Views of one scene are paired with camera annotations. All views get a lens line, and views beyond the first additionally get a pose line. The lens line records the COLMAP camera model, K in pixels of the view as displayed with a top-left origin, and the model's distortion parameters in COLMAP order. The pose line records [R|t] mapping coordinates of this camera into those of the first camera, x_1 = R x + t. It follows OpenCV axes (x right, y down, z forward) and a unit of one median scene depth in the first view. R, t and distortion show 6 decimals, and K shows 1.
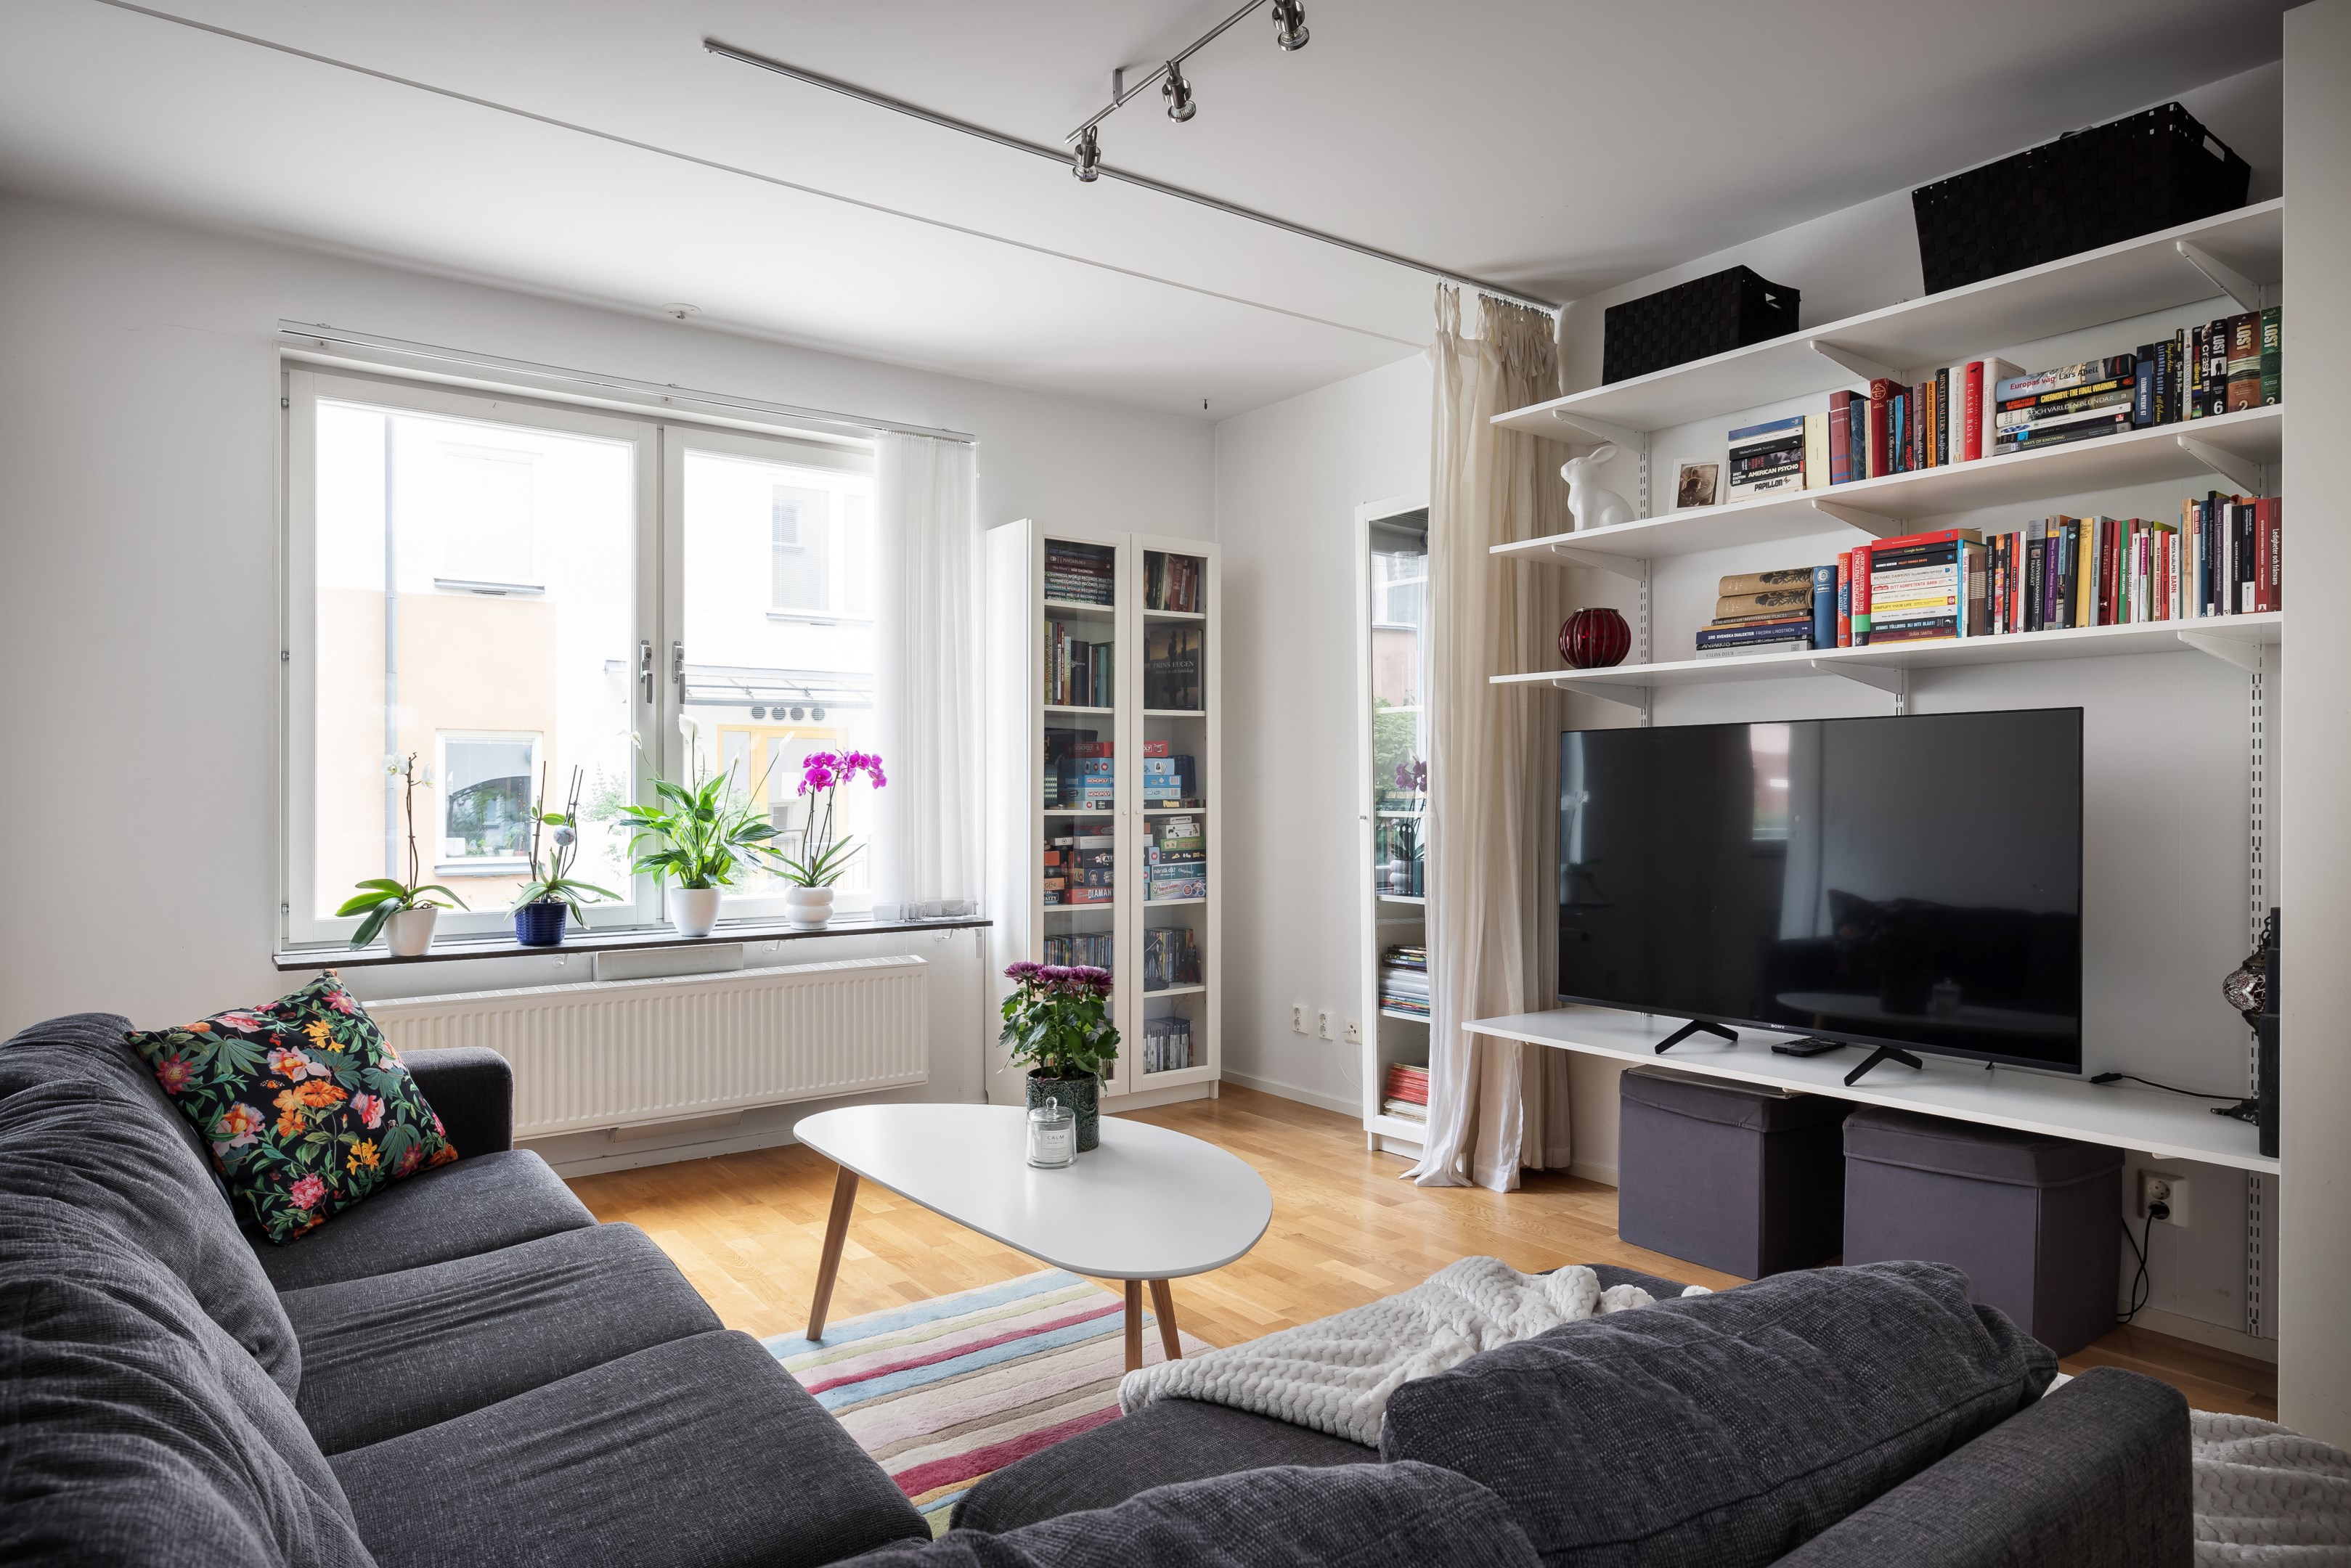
lens RADIAL K [[1364.0, 0, 1154.2], [0, 1364.0, 790.8], [0, 0, 1]] dist [-0.006620, 0.004594]
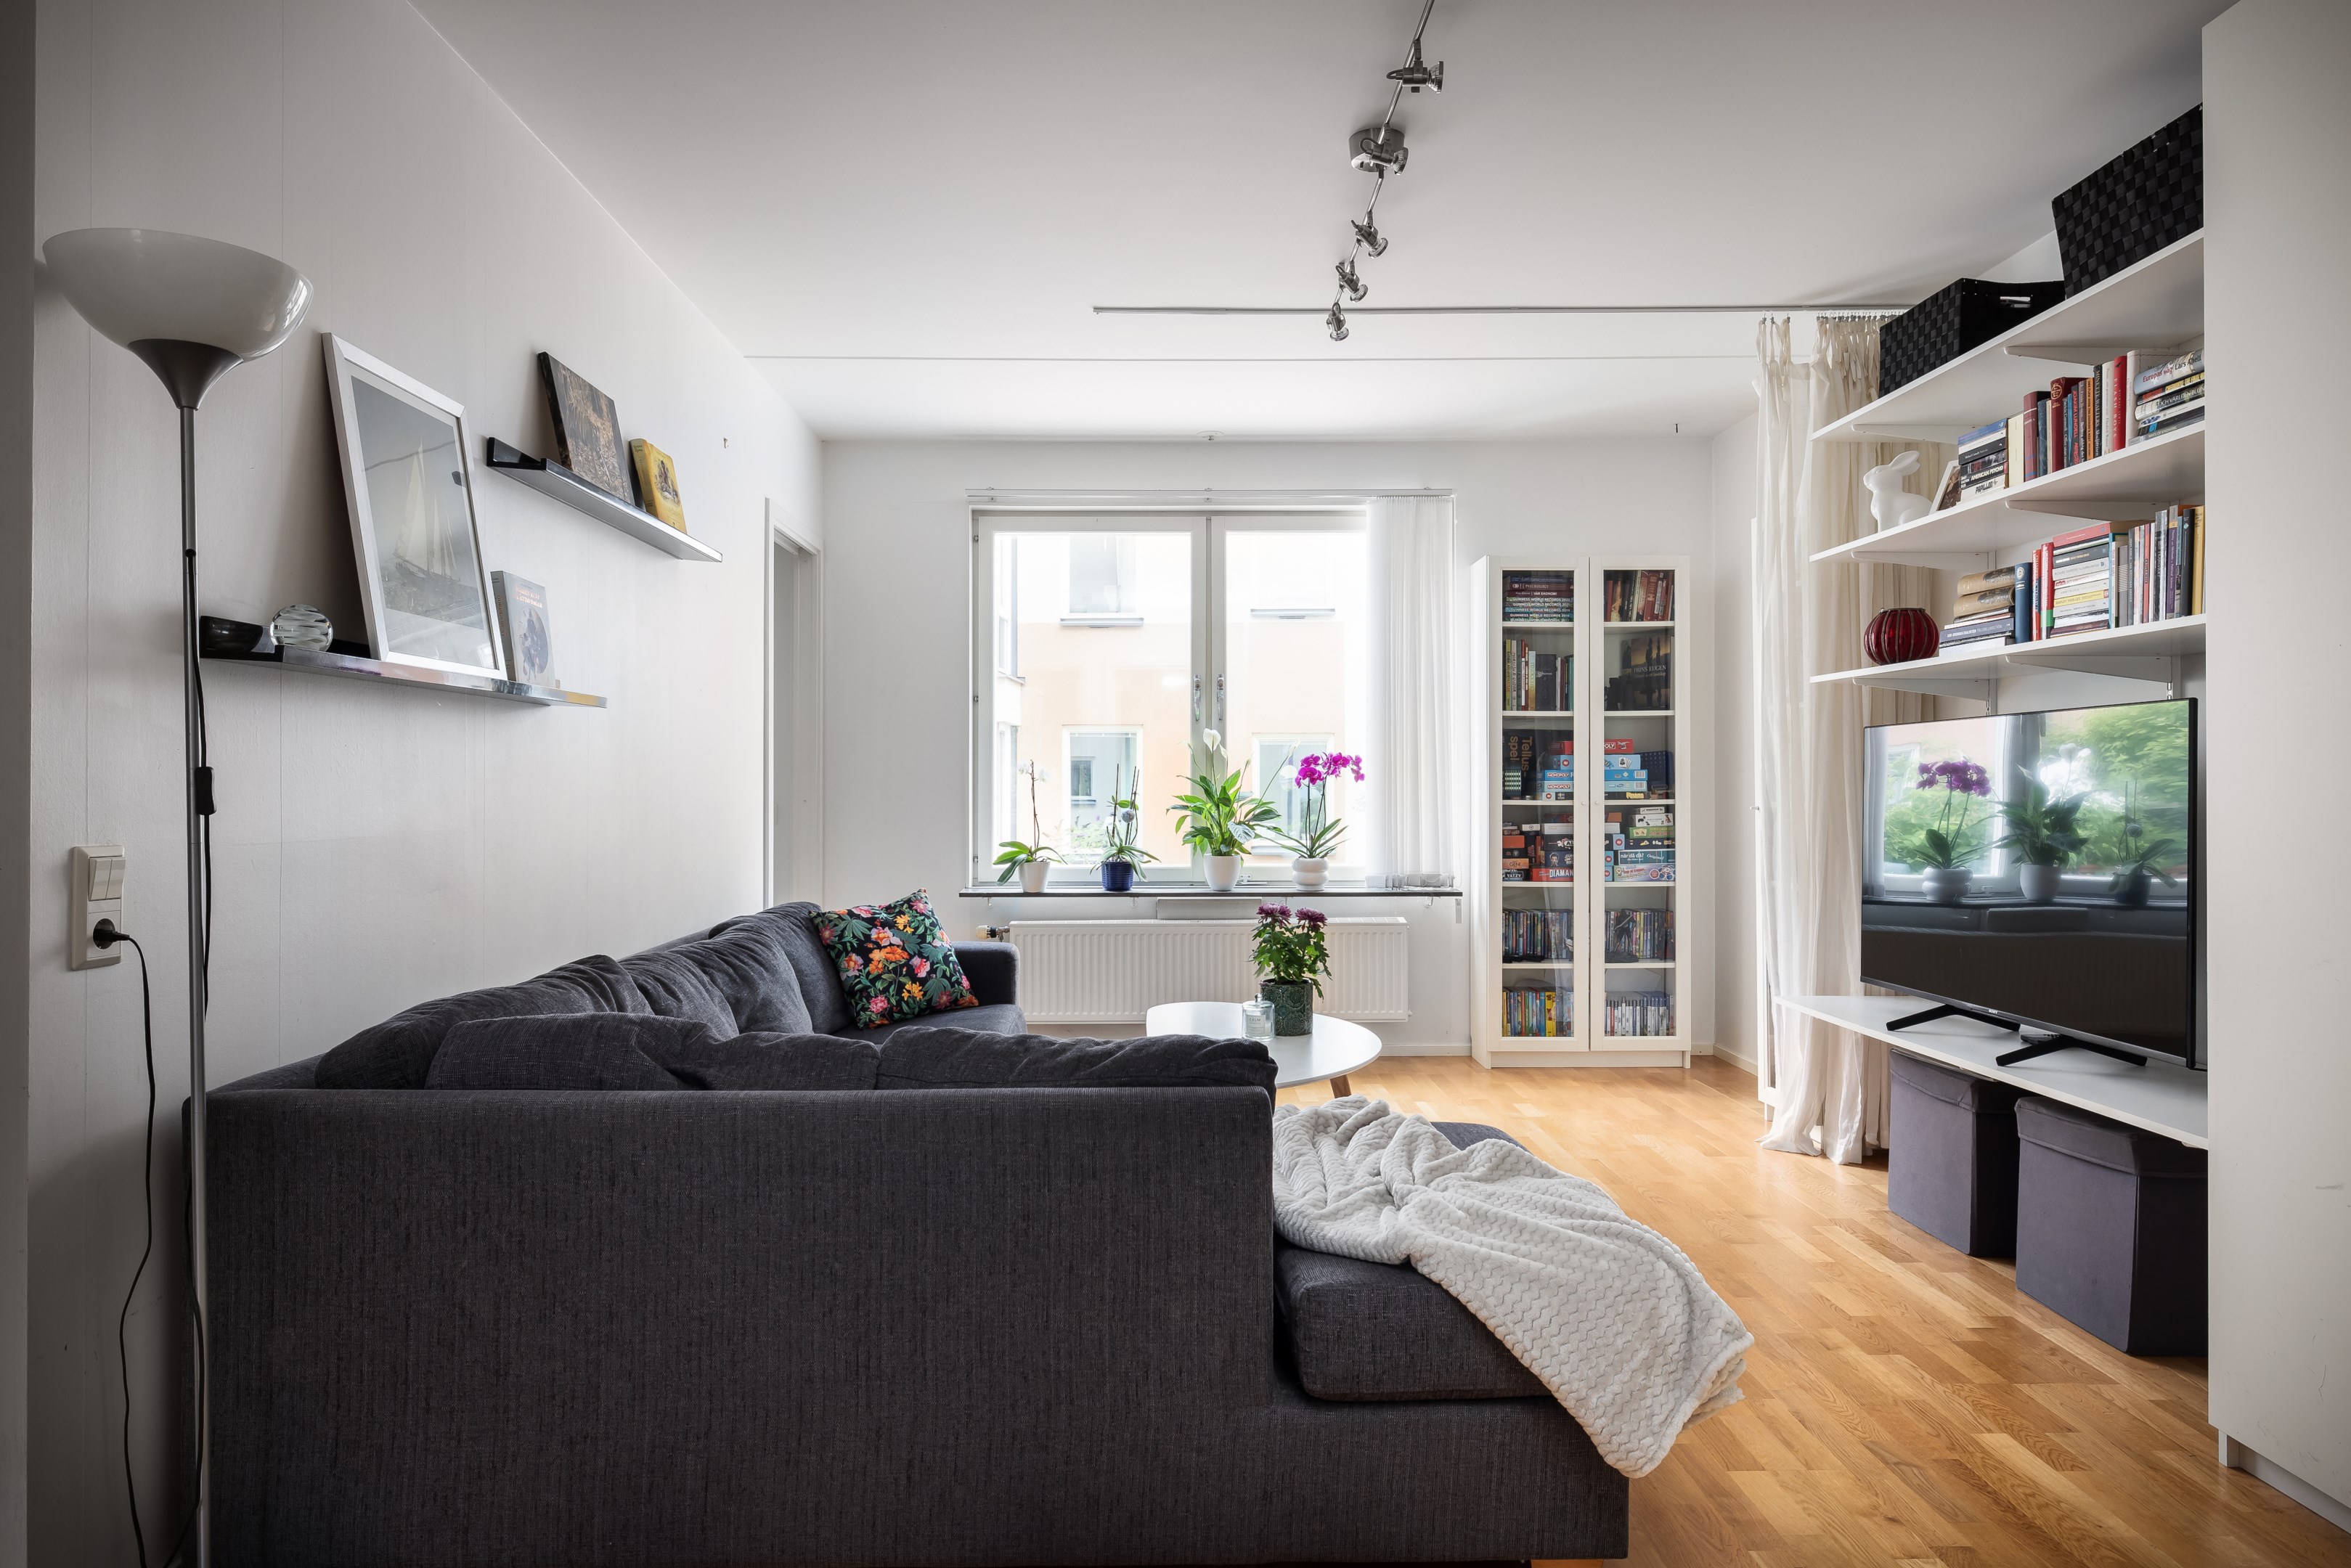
lens RADIAL K [[1364.0, 0, 1173.6], [0, 1364.0, 773.9], [0, 0, 1]] dist [-0.006620, 0.004594]
pose [[0.822306, -0.005602, -0.569018, 0.437705], [0.001037, 0.999965, -0.008345, 0.001049], [0.569045, 0.006272, 0.822283, -0.163050]]
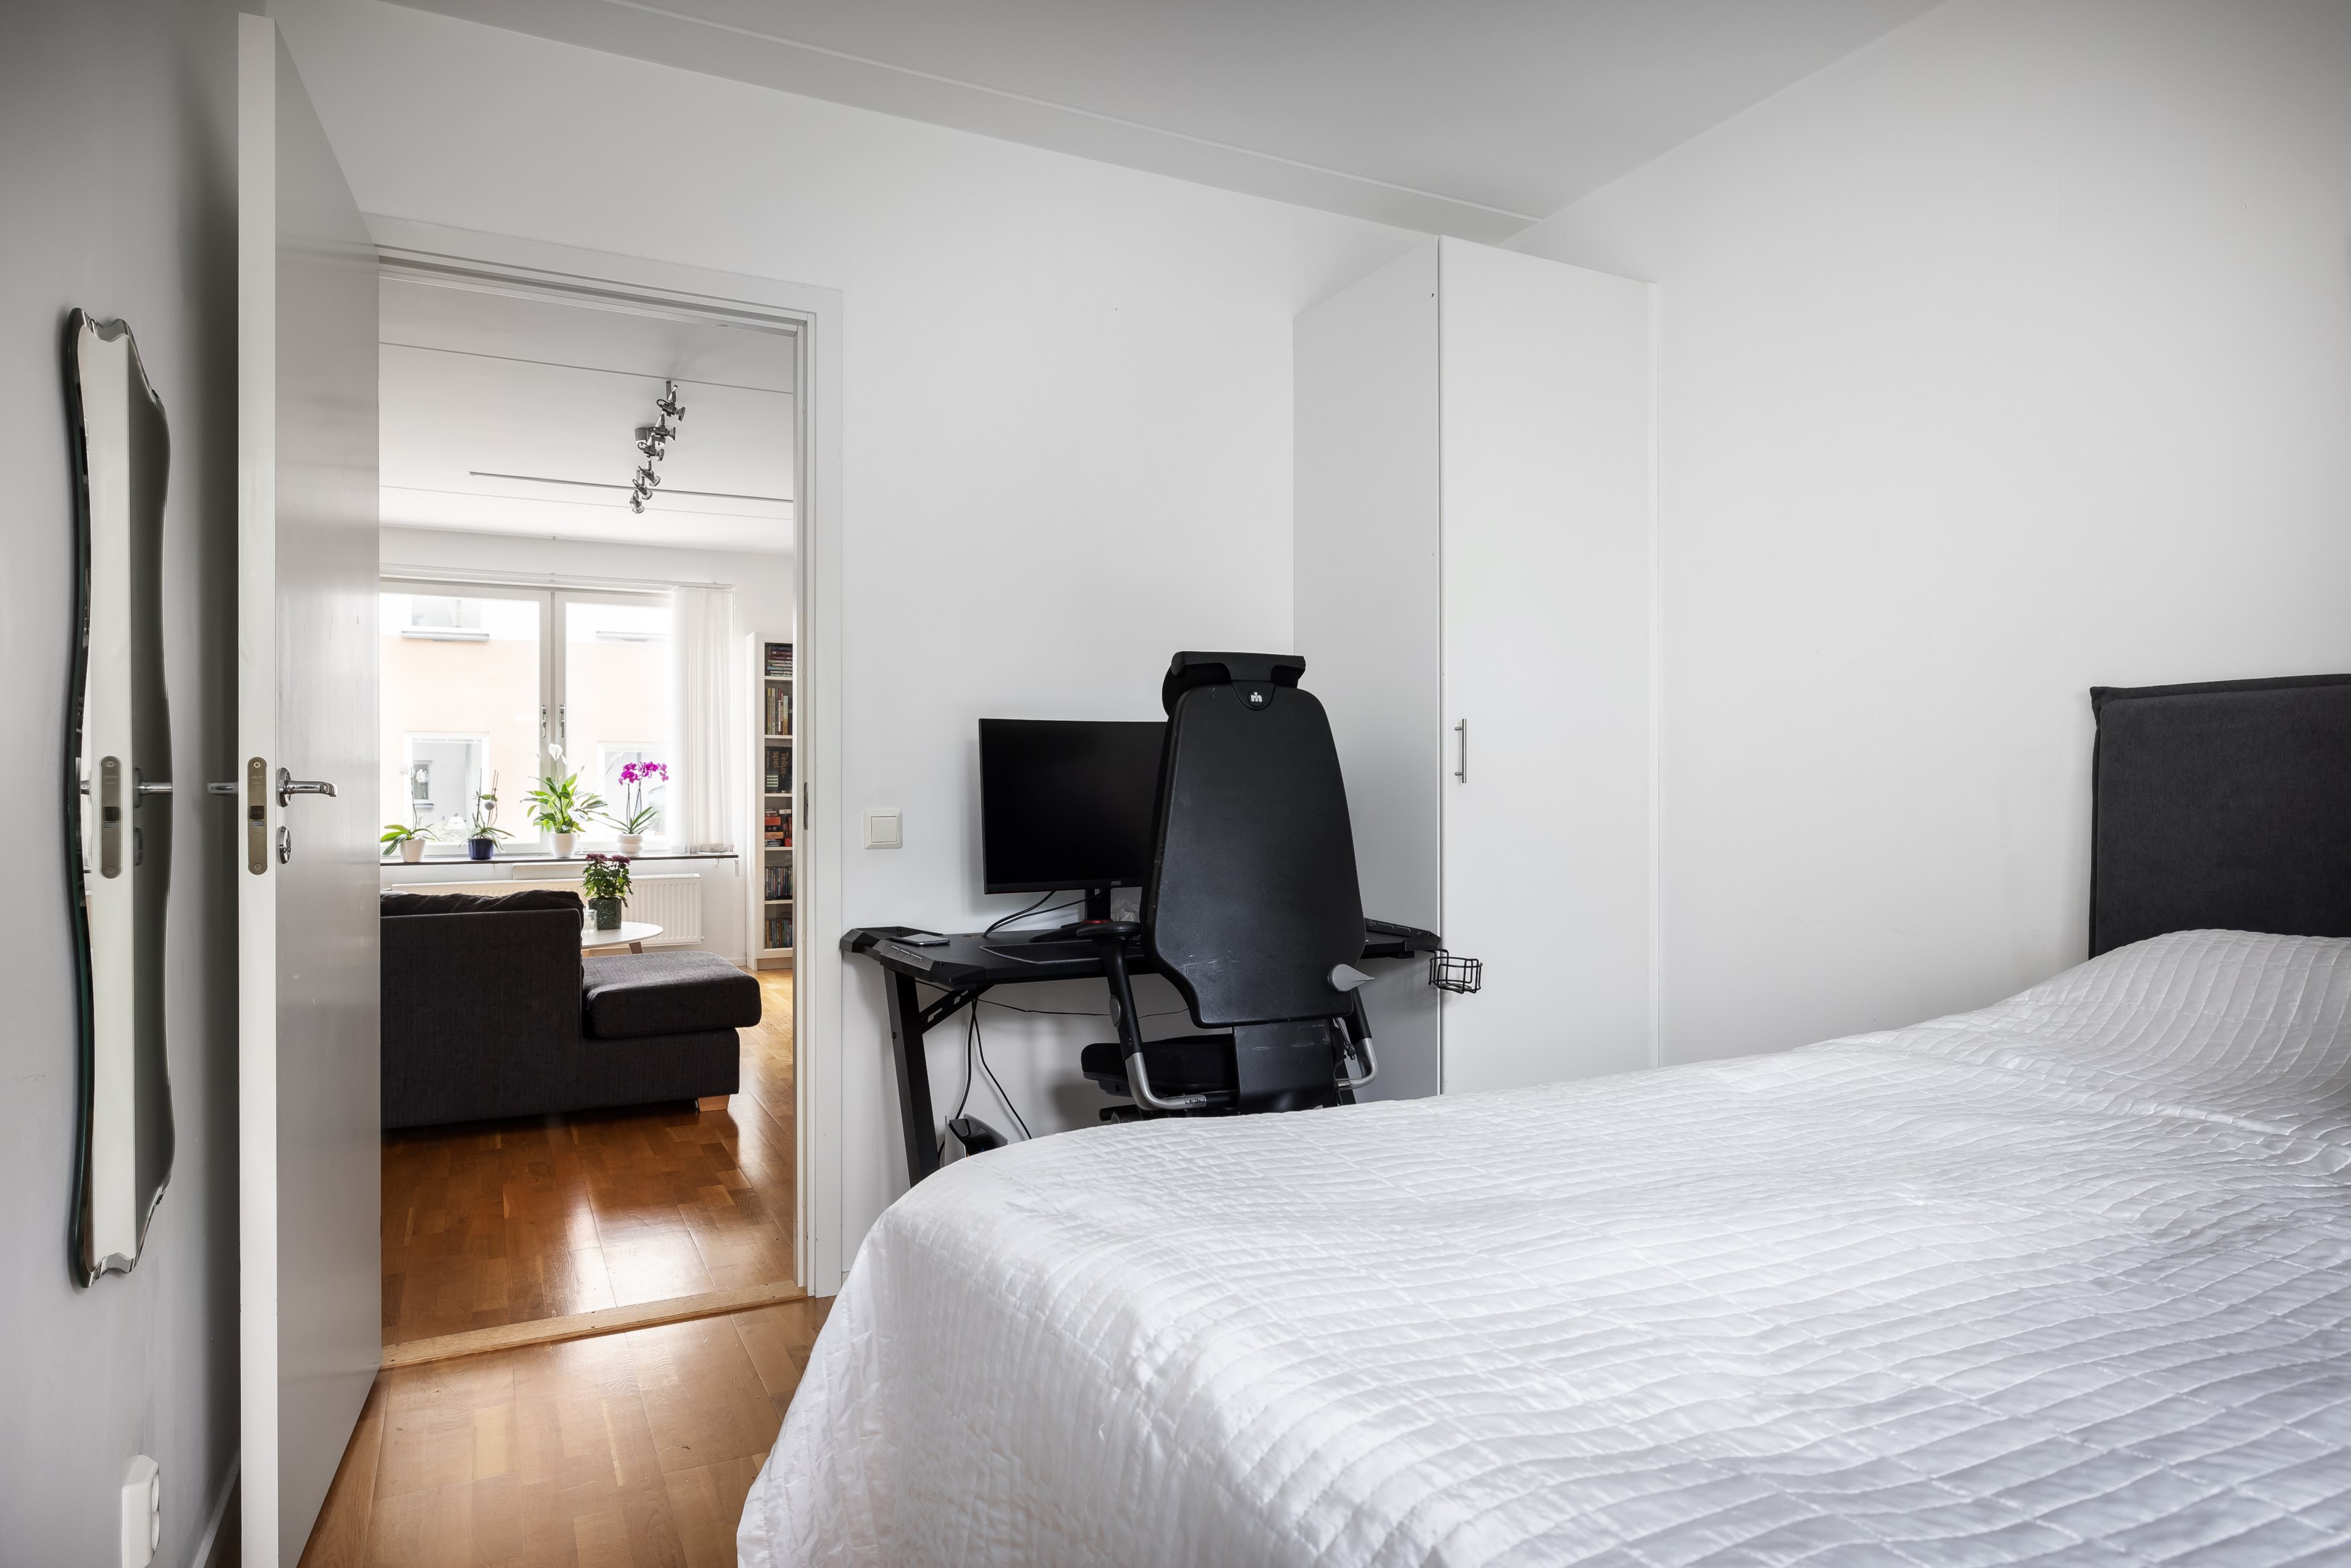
lens RADIAL K [[1364.0, 0, 1170.4], [0, 1364.0, 787.4], [0, 0, 1]] dist [-0.006620, 0.004594]
pose [[0.987980, -0.004575, -0.154512, 0.887715], [0.003975, 0.999983, -0.004194, 0.019473], [0.154529, 0.003530, 0.987982, -0.846460]]
